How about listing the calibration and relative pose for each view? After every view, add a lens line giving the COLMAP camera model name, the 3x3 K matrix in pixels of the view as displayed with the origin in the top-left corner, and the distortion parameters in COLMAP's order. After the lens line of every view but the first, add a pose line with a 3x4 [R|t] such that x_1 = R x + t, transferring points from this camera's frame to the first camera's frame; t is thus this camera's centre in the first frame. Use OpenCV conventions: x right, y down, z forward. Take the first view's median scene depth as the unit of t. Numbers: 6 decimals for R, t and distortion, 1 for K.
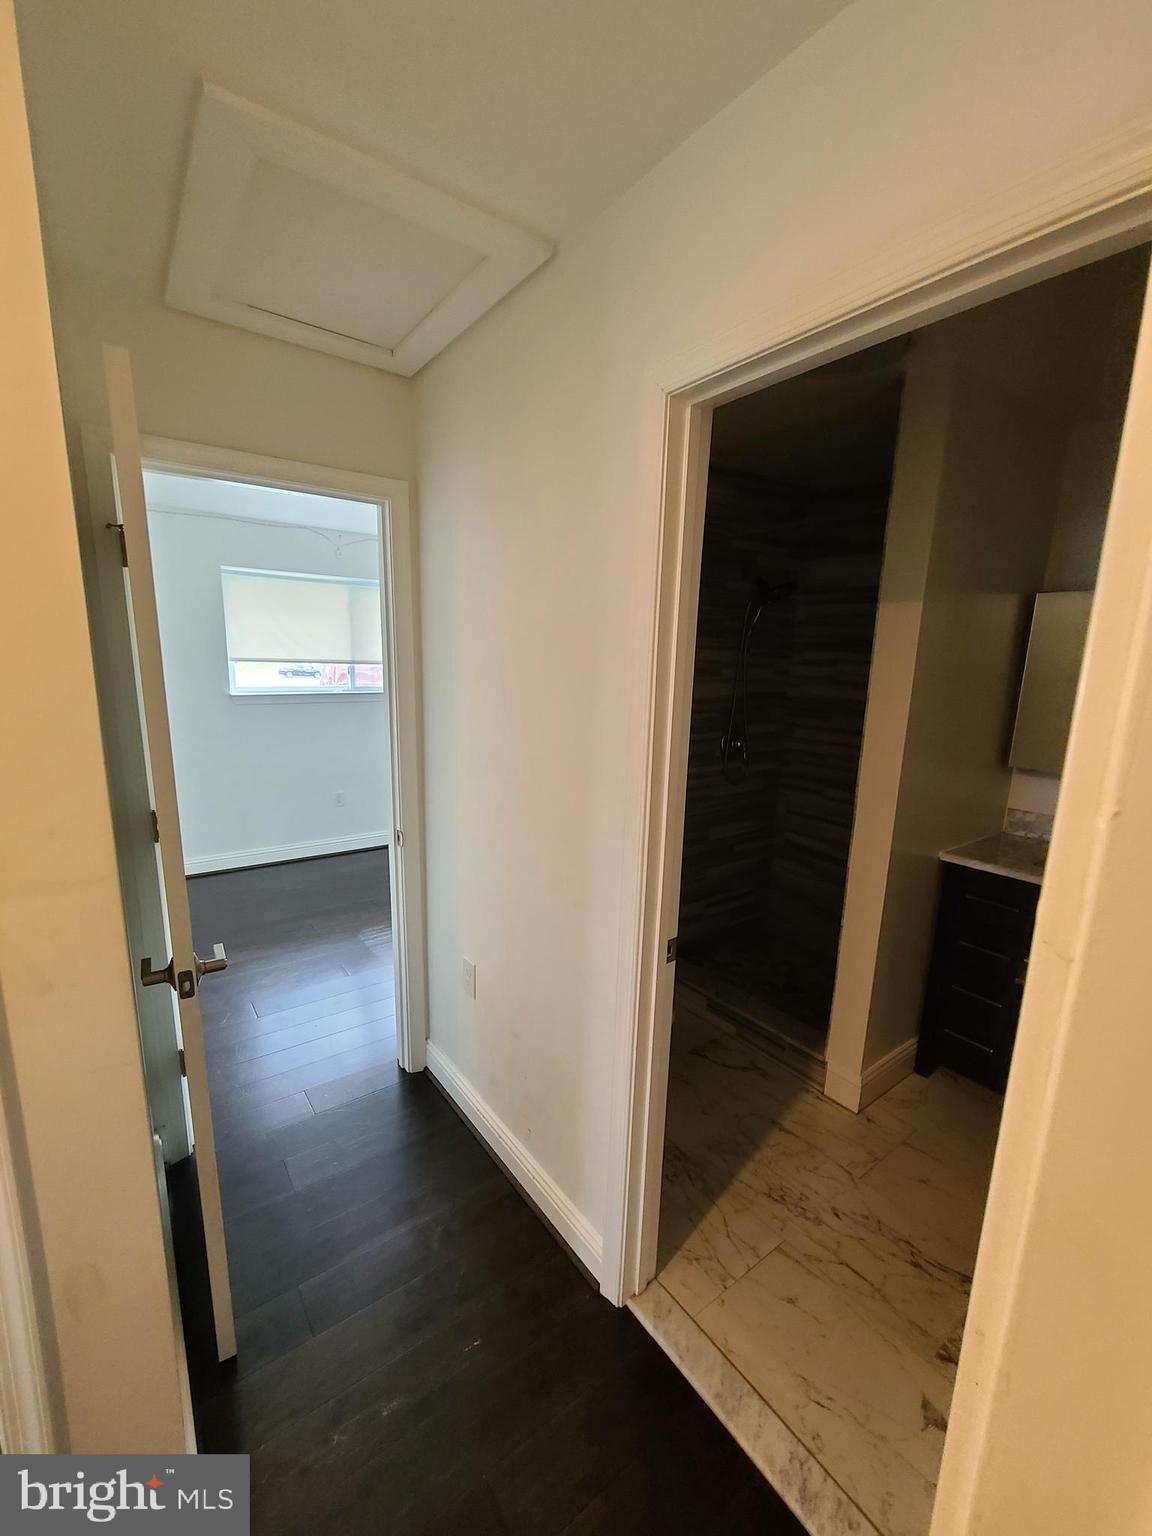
lens RADIAL K [[625.9, 0, 568.8], [0, 625.9, 780.1], [0, 0, 1]] dist [0.000760, 0.000583]
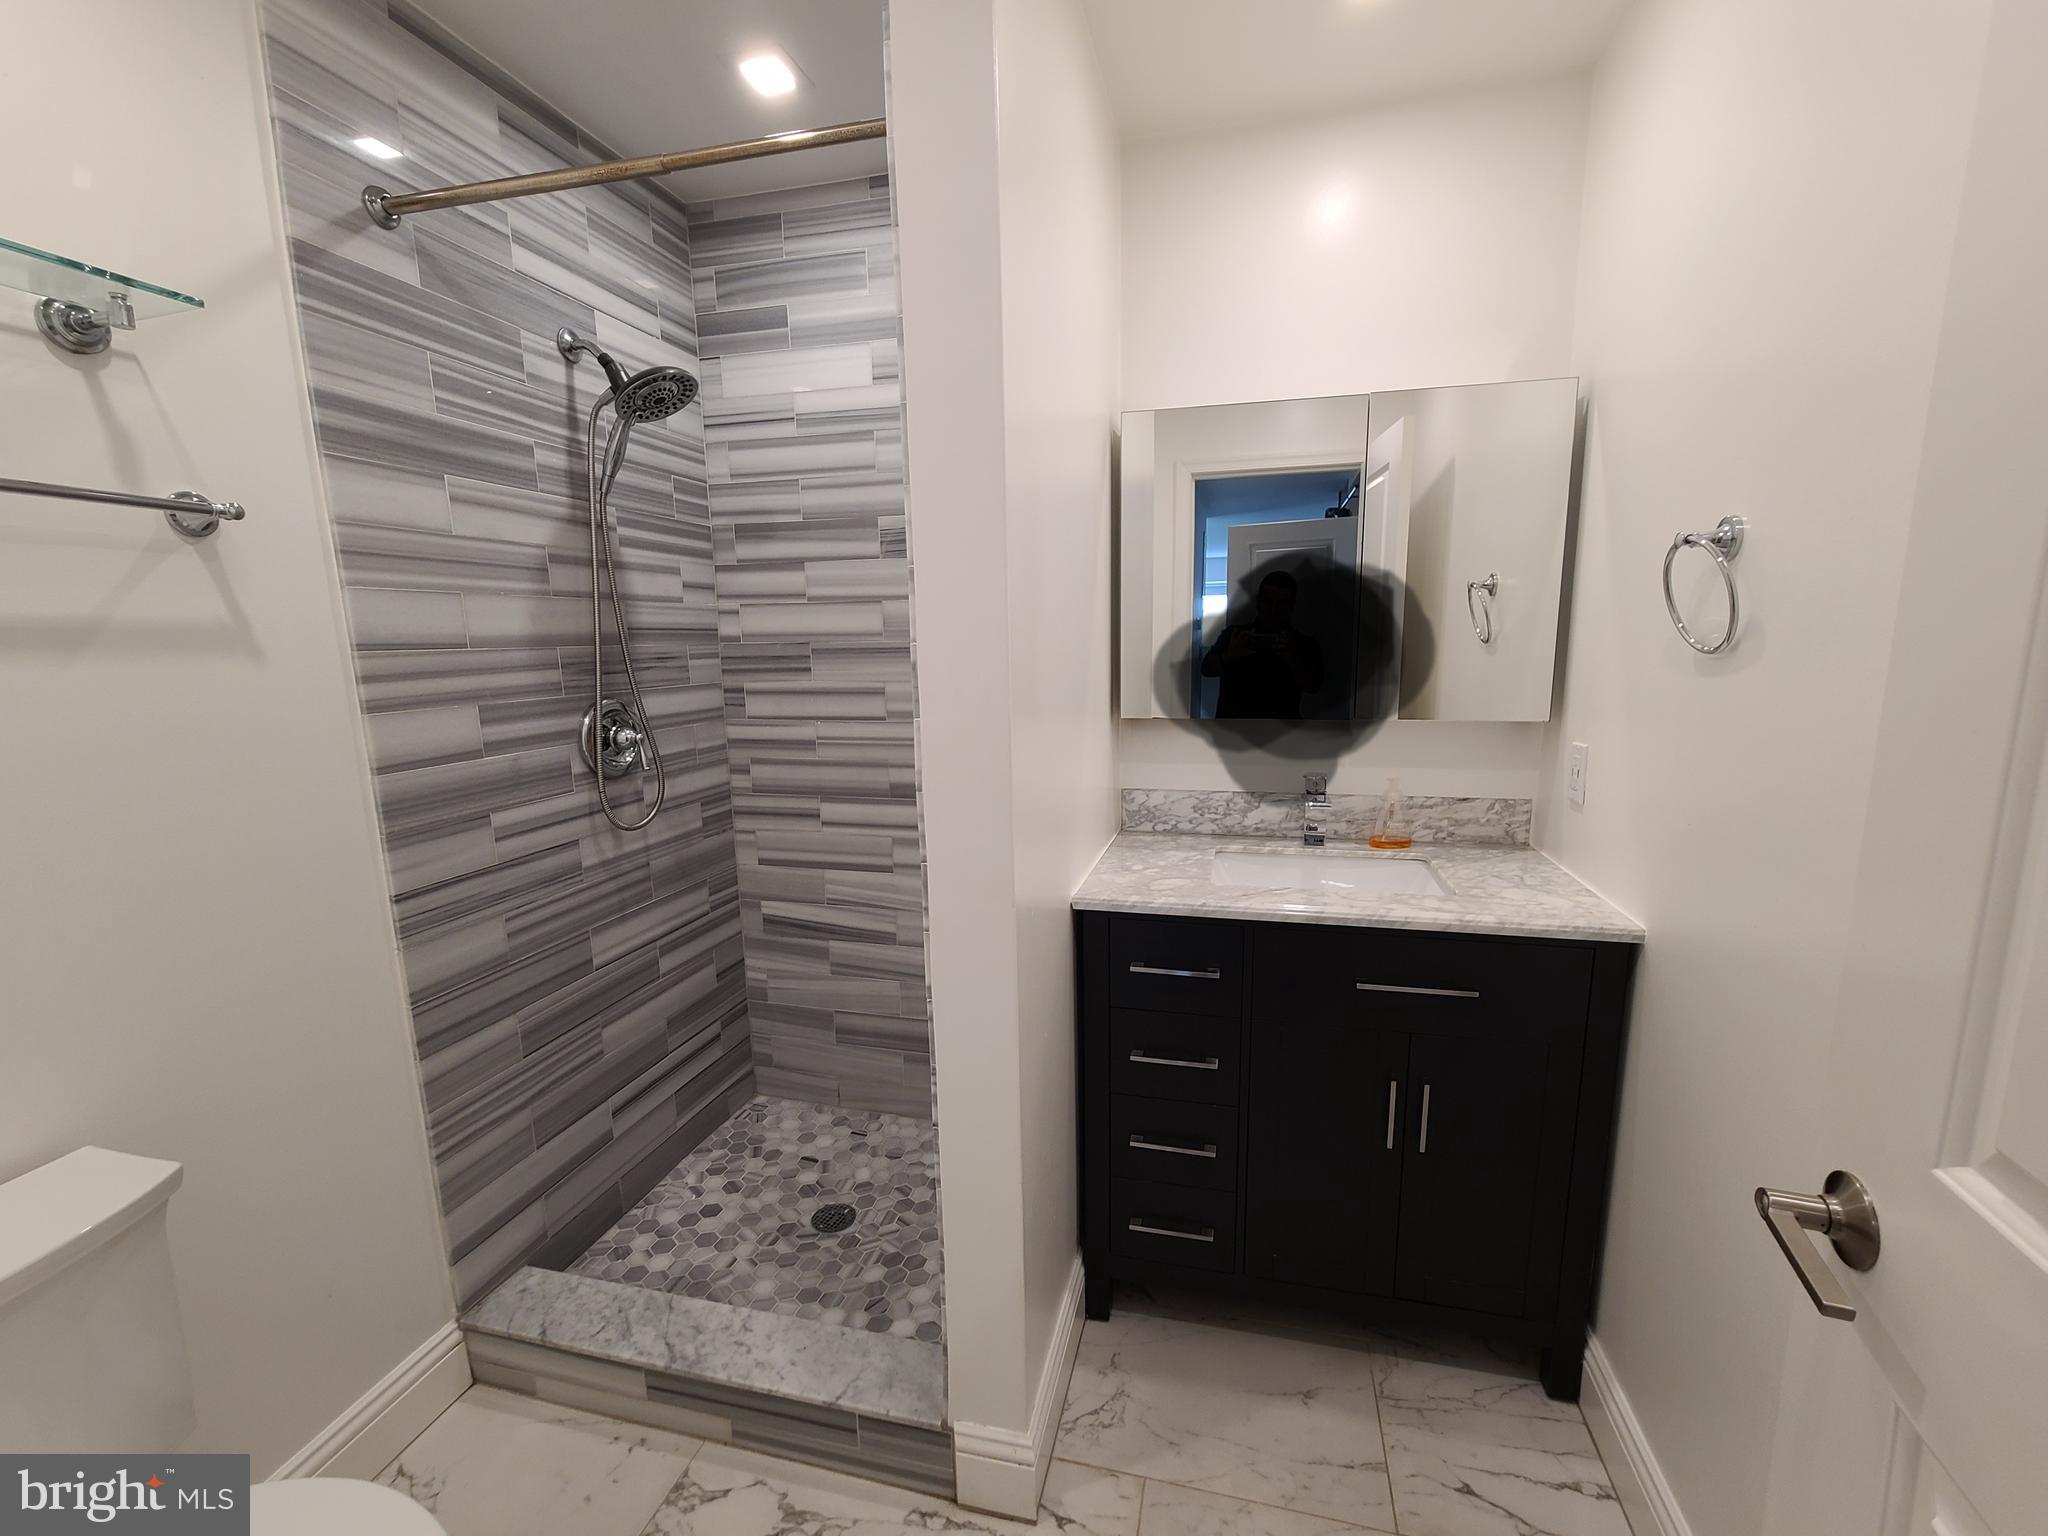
lens RADIAL K [[834.5, 0, 1046.4], [0, 834.5, 783.3], [0, 0, 1]] dist [0.000760, 0.000583]
pose [[0.763994, -0.144631, 0.628804, 0.158067], [0.156751, 0.986961, 0.036560, -0.001052], [-0.625893, 0.070634, 0.776704, 0.460603]]
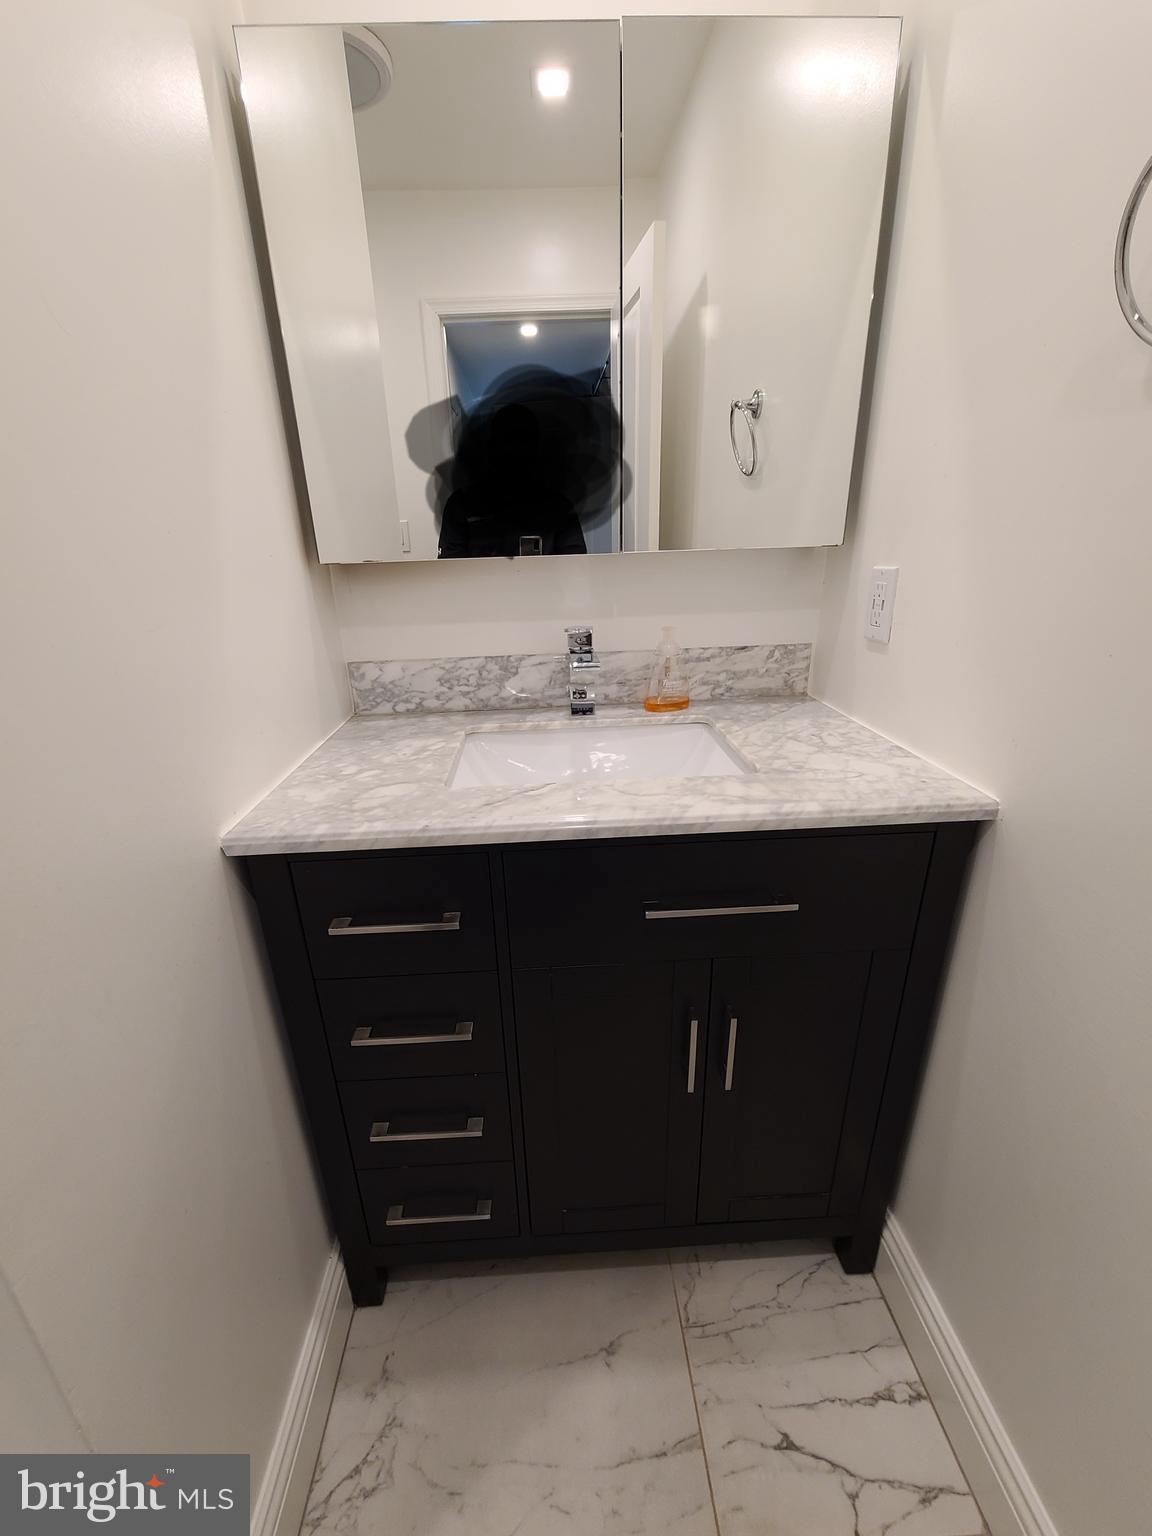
lens RADIAL K [[625.9, 0, 568.8], [0, 625.9, 780.1], [0, 0, 1]] dist [0.000760, 0.000583]
pose [[0.550571, -0.339272, 0.762735, 0.436392], [0.203699, 0.940669, 0.271382, 0.036829], [-0.809554, 0.005953, 0.587015, 0.637001]]
